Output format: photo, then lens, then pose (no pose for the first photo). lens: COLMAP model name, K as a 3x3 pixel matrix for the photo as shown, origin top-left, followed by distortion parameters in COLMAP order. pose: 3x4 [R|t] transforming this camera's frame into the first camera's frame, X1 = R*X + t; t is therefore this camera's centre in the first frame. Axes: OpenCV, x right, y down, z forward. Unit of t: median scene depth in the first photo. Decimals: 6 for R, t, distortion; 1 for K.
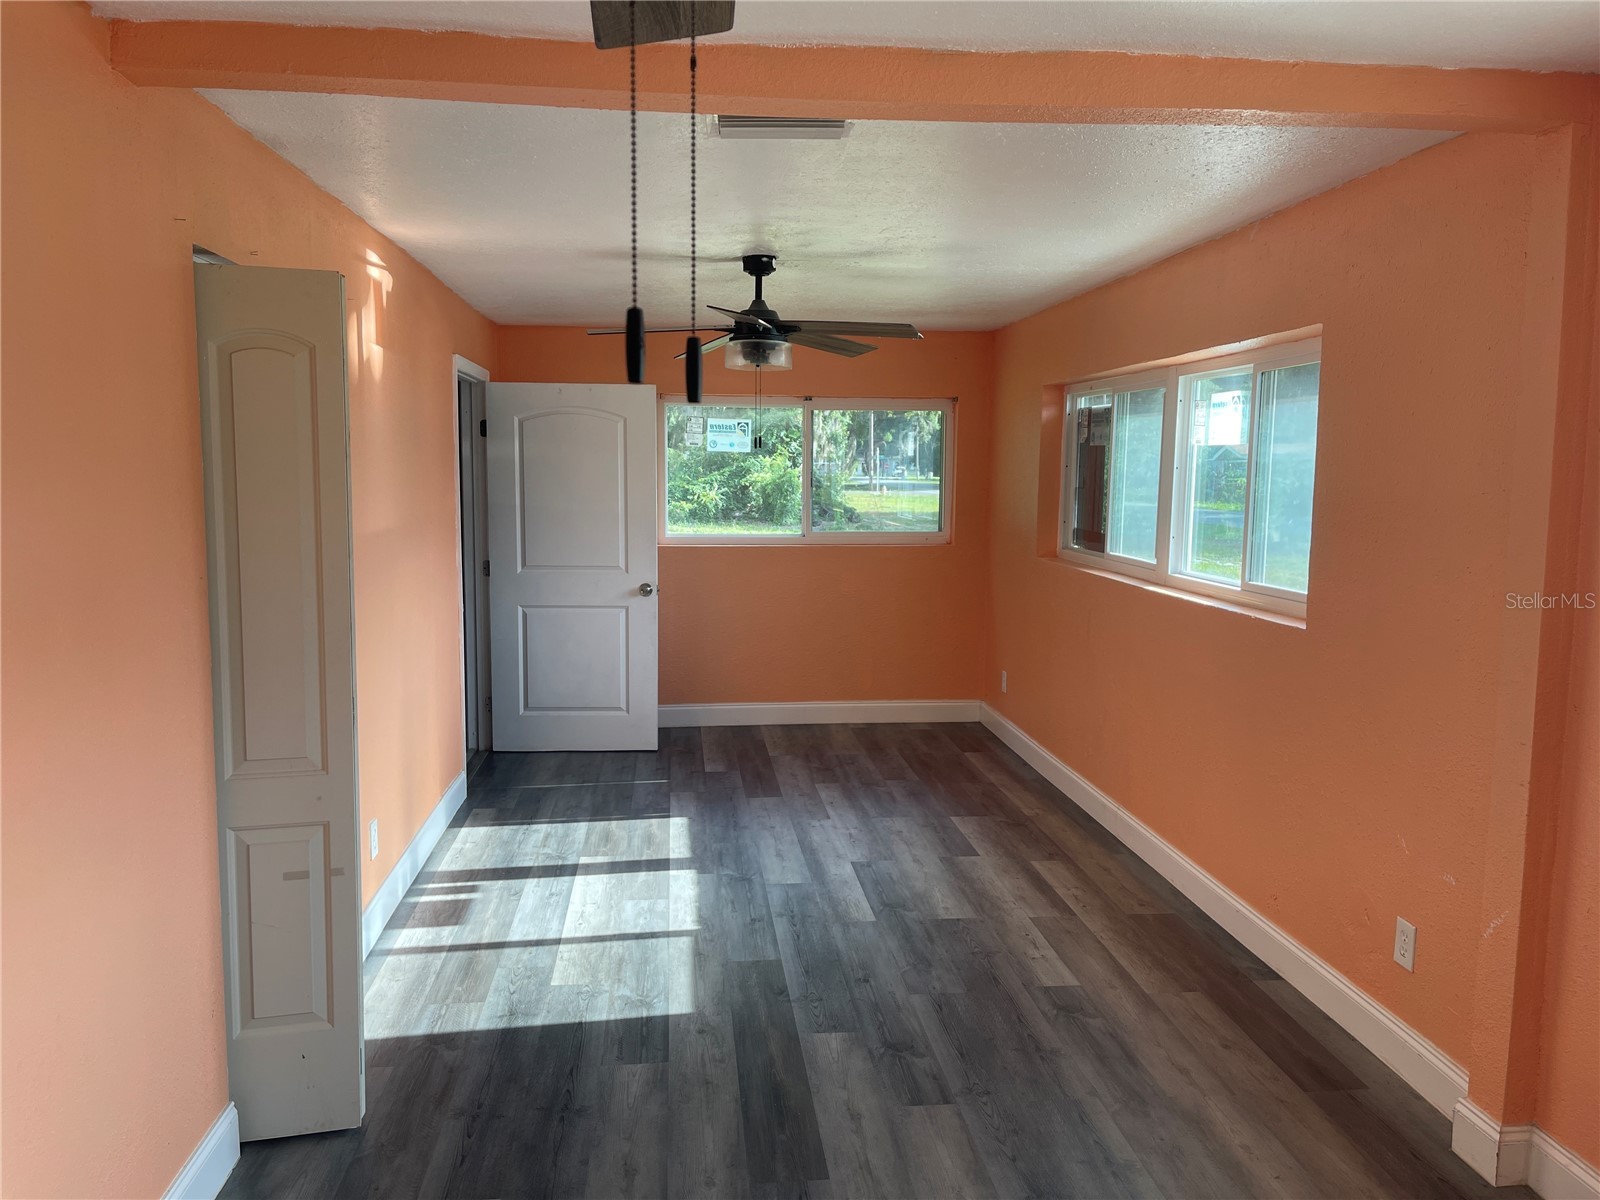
lens RADIAL K [[1204.0, 0, 798.6], [0, 1204.0, 602.2], [0, 0, 1]] dist [0.083602, -0.094110]
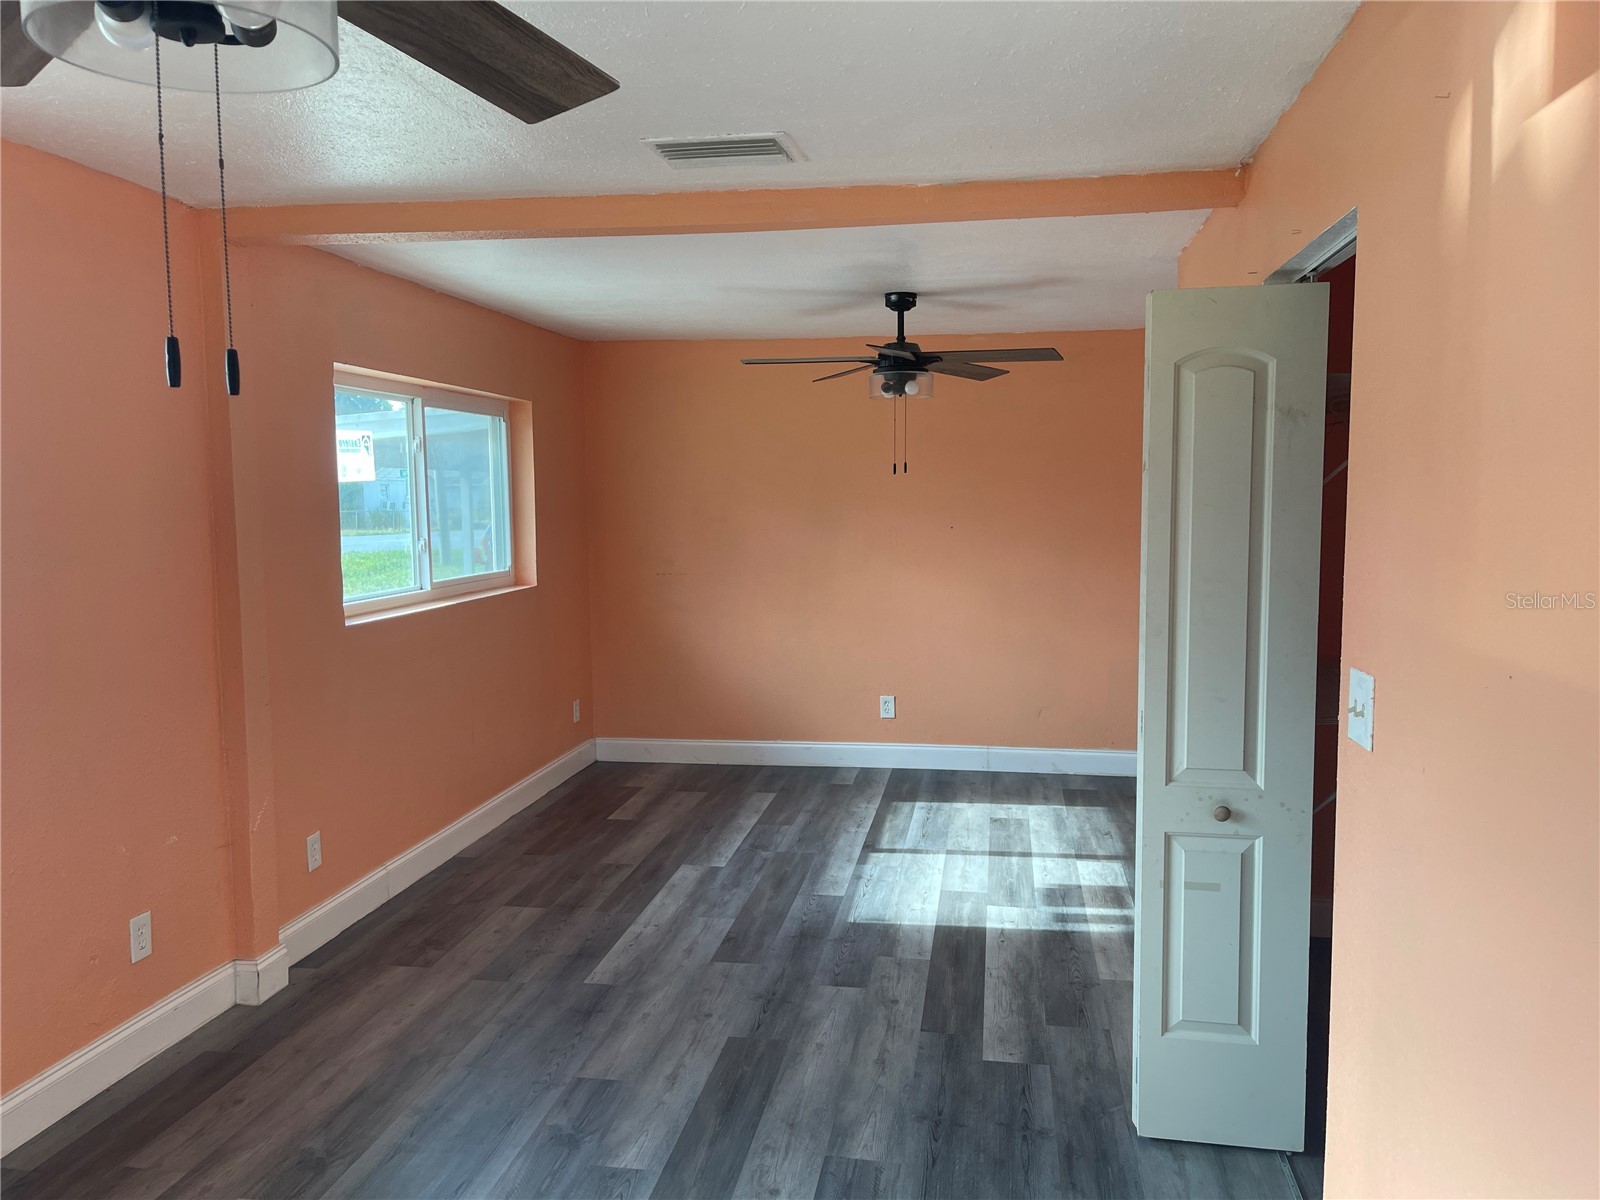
lens RADIAL K [[1204.0, 0, 798.6], [0, 1204.0, 602.2], [0, 0, 1]] dist [0.083602, -0.094110]
pose [[-0.964351, -0.027144, 0.263232, -0.325061], [0.027492, 0.979067, 0.201675, -0.202979], [-0.263196, 0.201723, -0.943417, 1.841319]]
